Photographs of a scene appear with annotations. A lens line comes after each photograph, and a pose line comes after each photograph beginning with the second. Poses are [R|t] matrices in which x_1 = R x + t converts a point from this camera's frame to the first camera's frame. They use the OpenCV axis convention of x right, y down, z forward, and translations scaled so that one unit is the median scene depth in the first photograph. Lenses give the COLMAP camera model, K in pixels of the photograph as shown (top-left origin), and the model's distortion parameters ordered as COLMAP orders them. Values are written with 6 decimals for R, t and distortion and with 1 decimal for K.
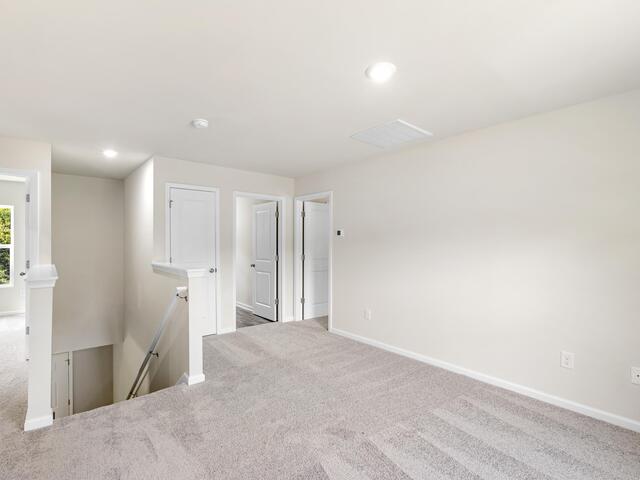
lens RADIAL K [[317.2, 0, 318.5], [0, 317.2, 239.7], [0, 0, 1]] dist [-0.002199, -0.000396]
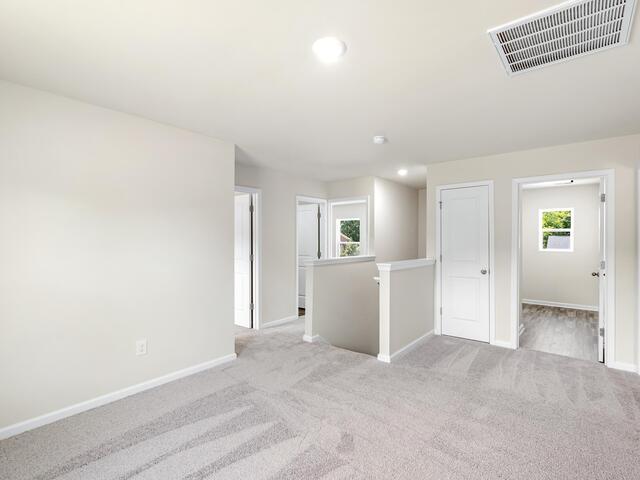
lens RADIAL K [[317.2, 0, 321.0], [0, 317.2, 240.8], [0, 0, 1]] dist [-0.002199, -0.000396]
pose [[0.187977, 0.000248, -0.982173, 0.615596], [0.003298, 0.999994, 0.000884, 0.007227], [0.982168, -0.003405, 0.187975, 0.480367]]
